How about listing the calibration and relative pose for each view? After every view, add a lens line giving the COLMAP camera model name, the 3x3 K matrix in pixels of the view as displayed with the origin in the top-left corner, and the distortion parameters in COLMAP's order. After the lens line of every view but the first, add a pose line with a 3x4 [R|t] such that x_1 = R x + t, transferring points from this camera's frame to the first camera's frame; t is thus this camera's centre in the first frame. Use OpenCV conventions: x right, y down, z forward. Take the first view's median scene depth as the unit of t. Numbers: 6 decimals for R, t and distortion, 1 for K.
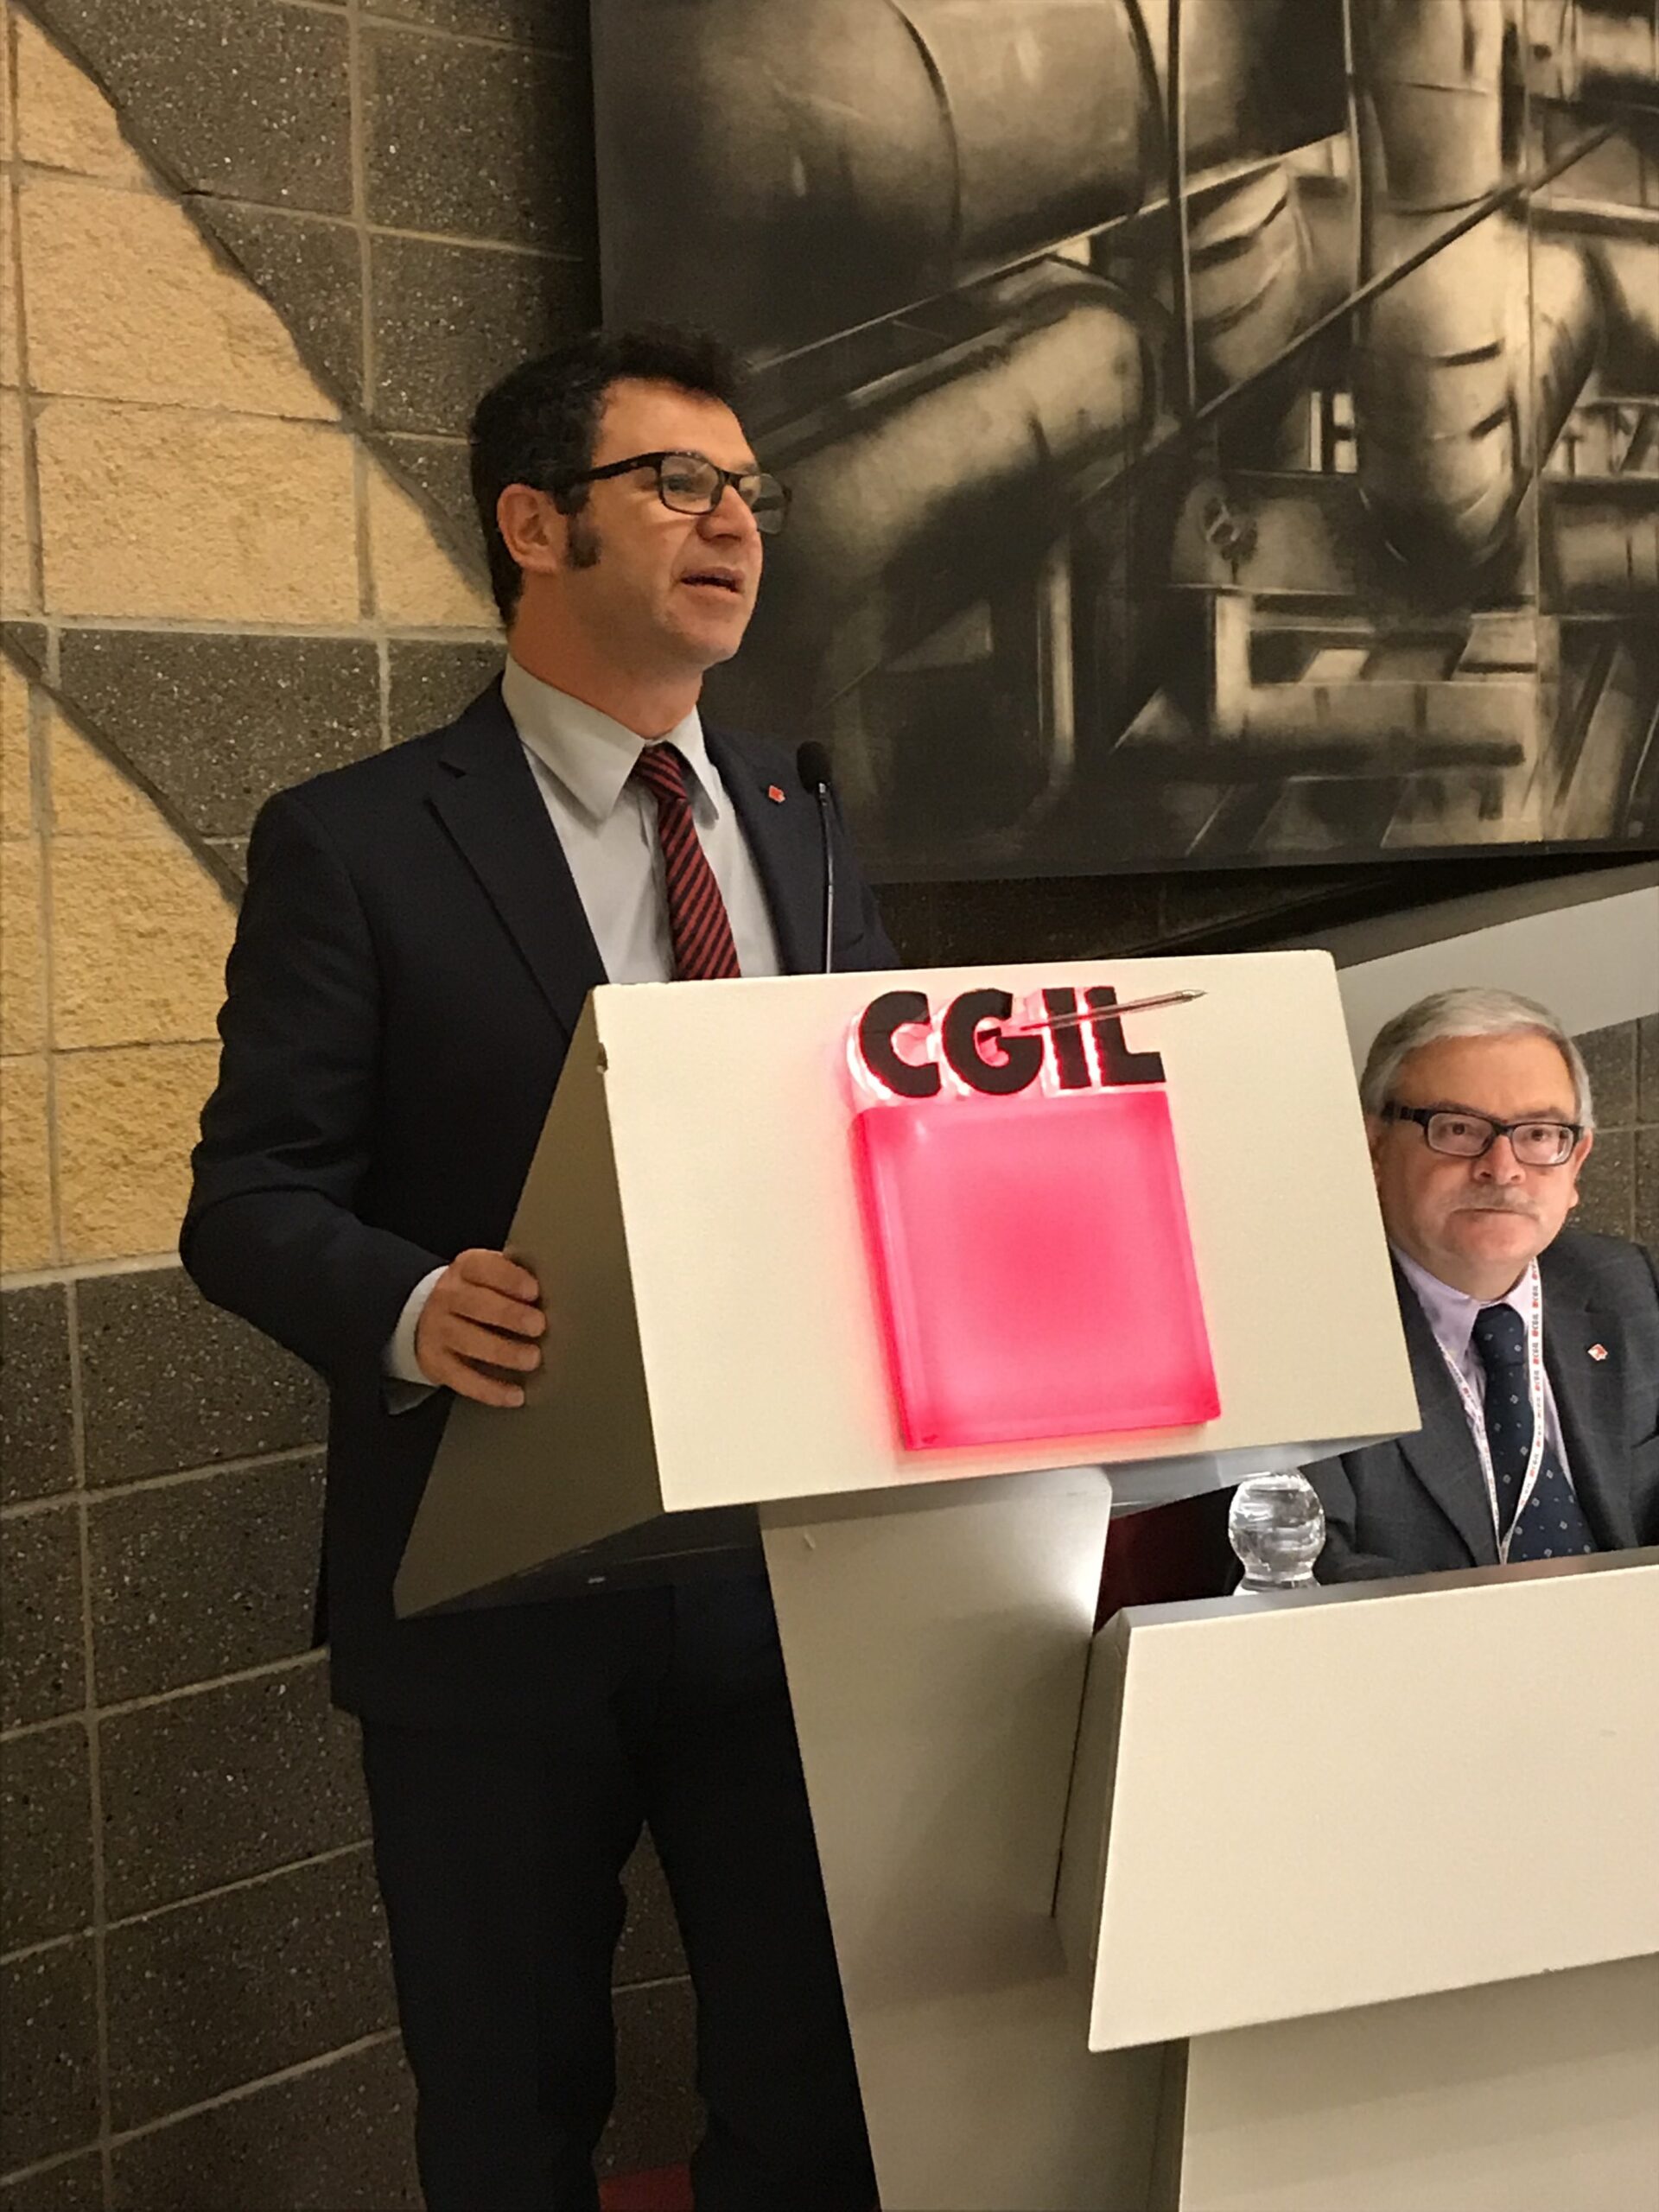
lens RADIAL K [[3599.0, 0, 822.3], [0, 3599.0, 1063.4], [0, 0, 1]] dist [0.108494, 0.000000]
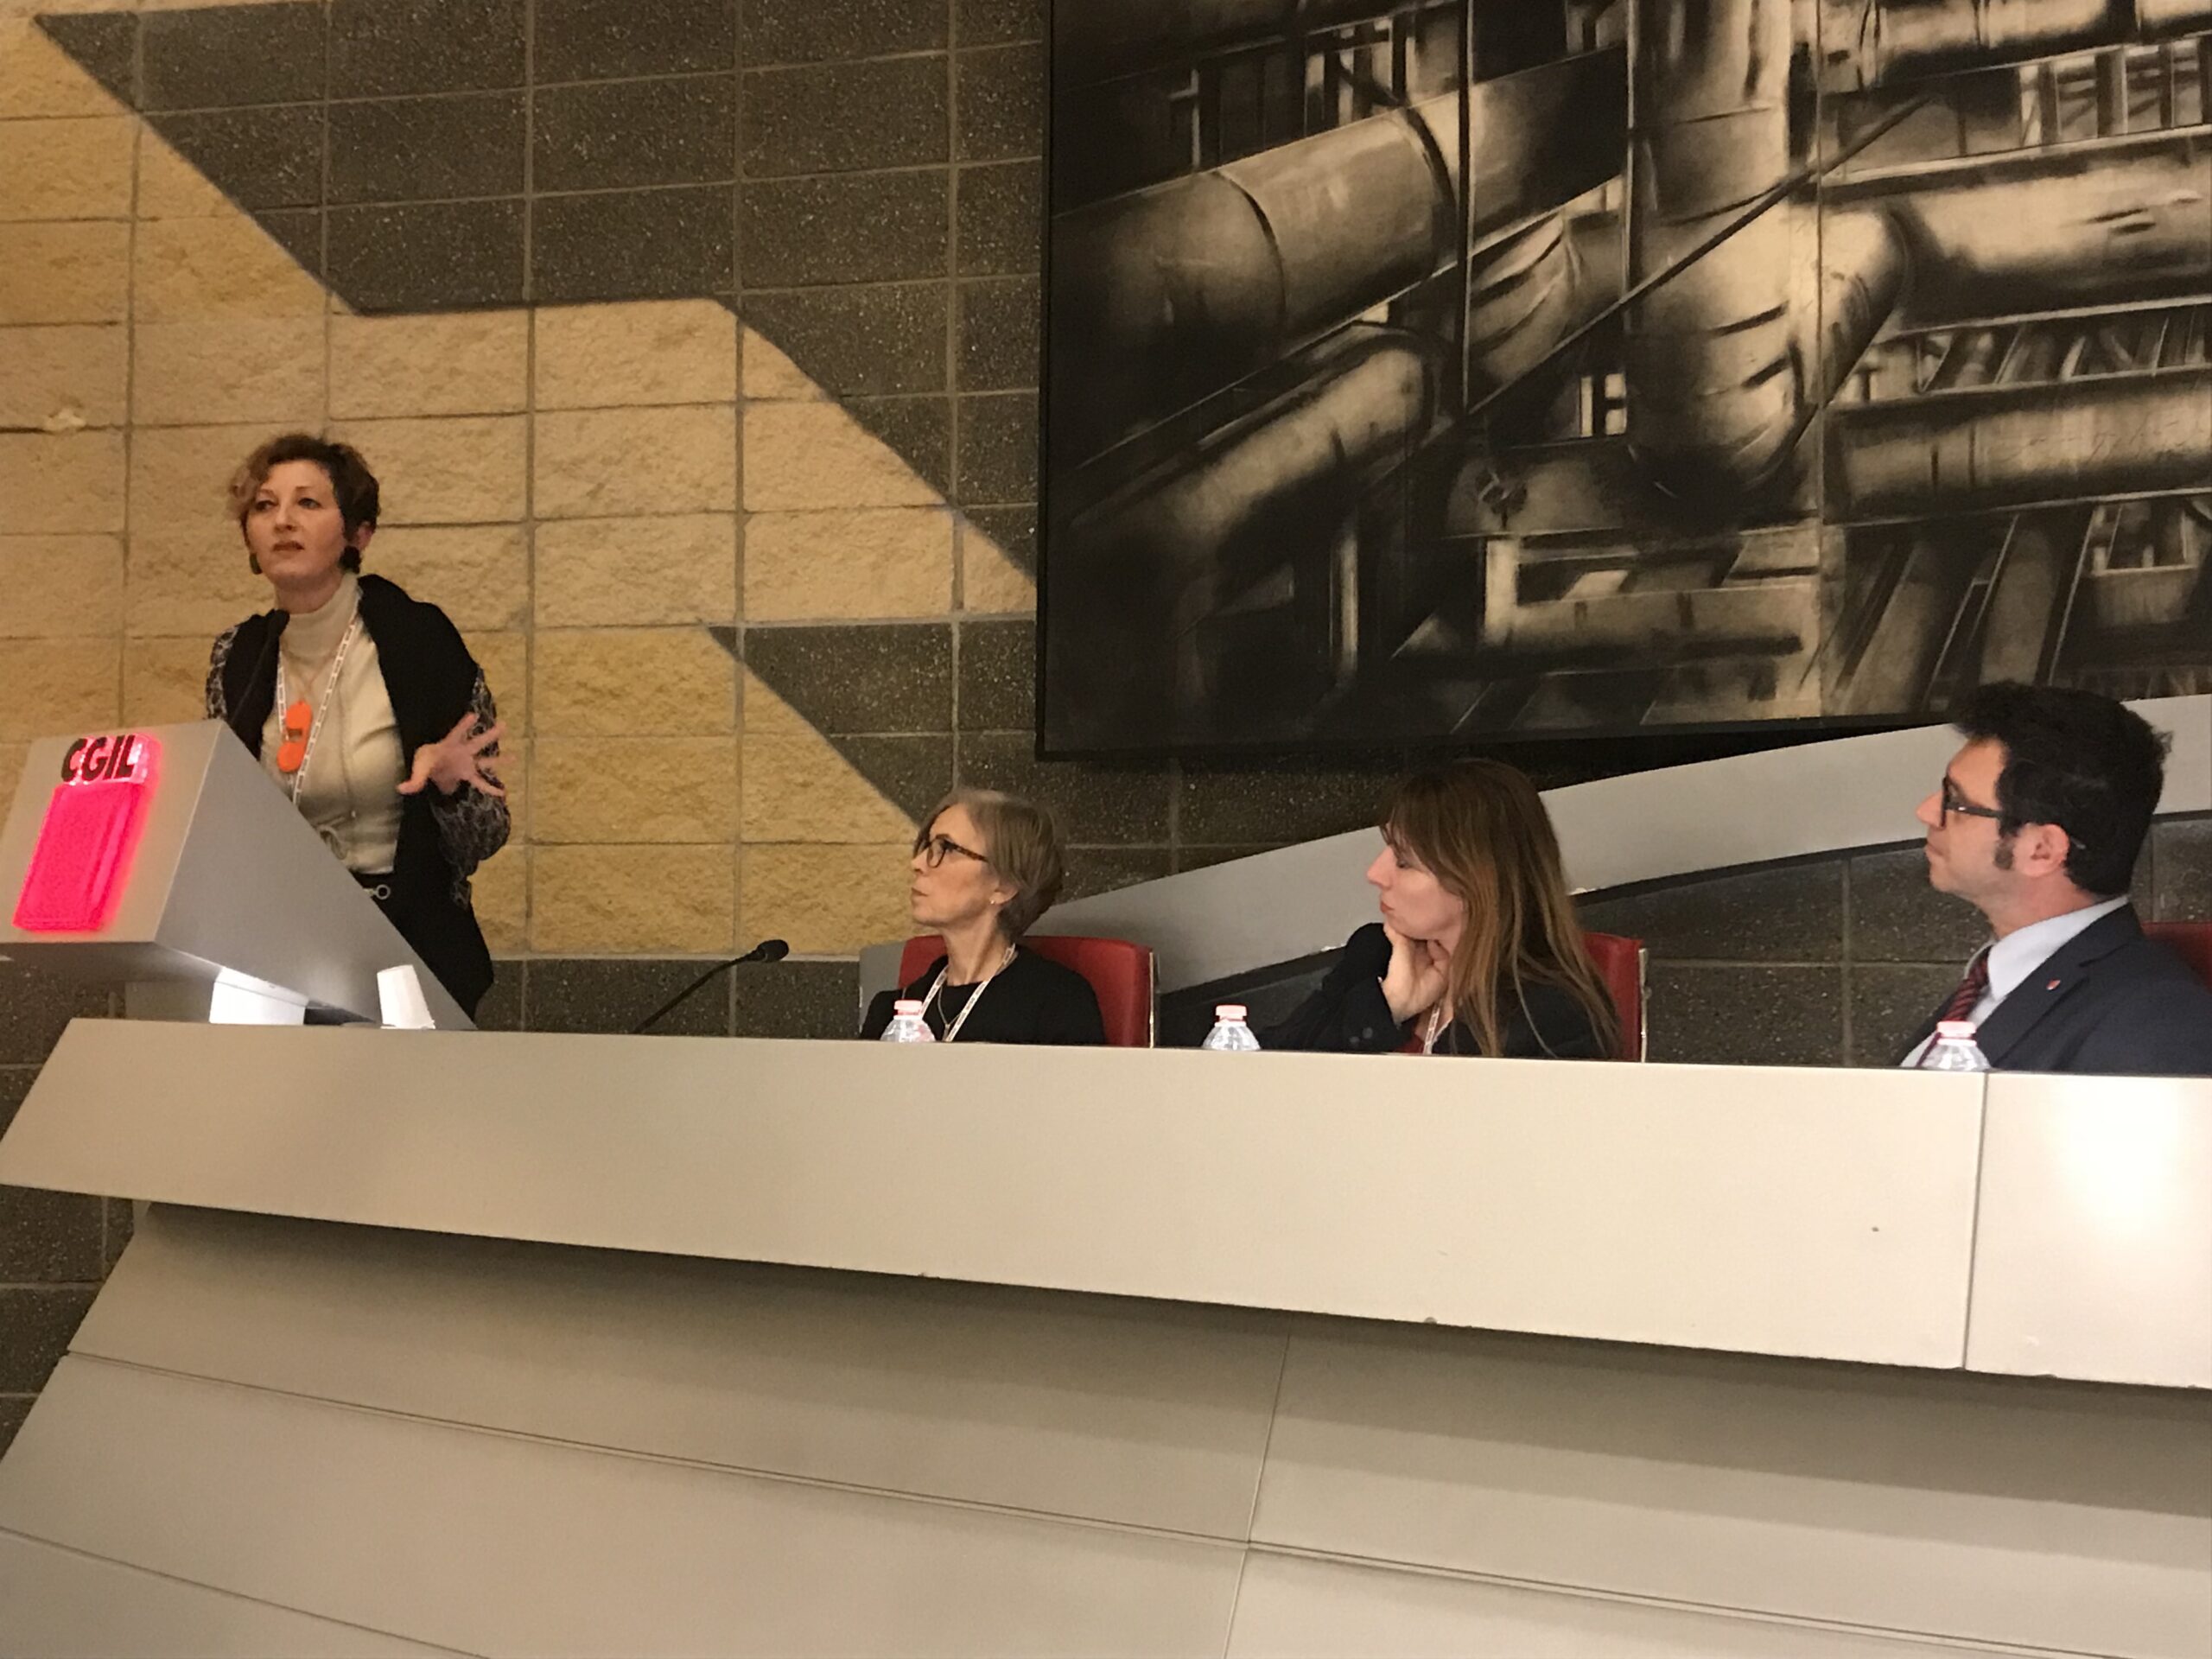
lens RADIAL K [[2812.5, 0, 1065.9], [0, 2812.5, 834.3], [0, 0, 1]] dist [0.056118, 0.000000]
pose [[0.387746, -0.014845, -0.921647, 1.189171], [-0.077234, 0.995831, -0.048533, 0.049384], [0.918525, 0.090001, 0.384983, 0.543900]]
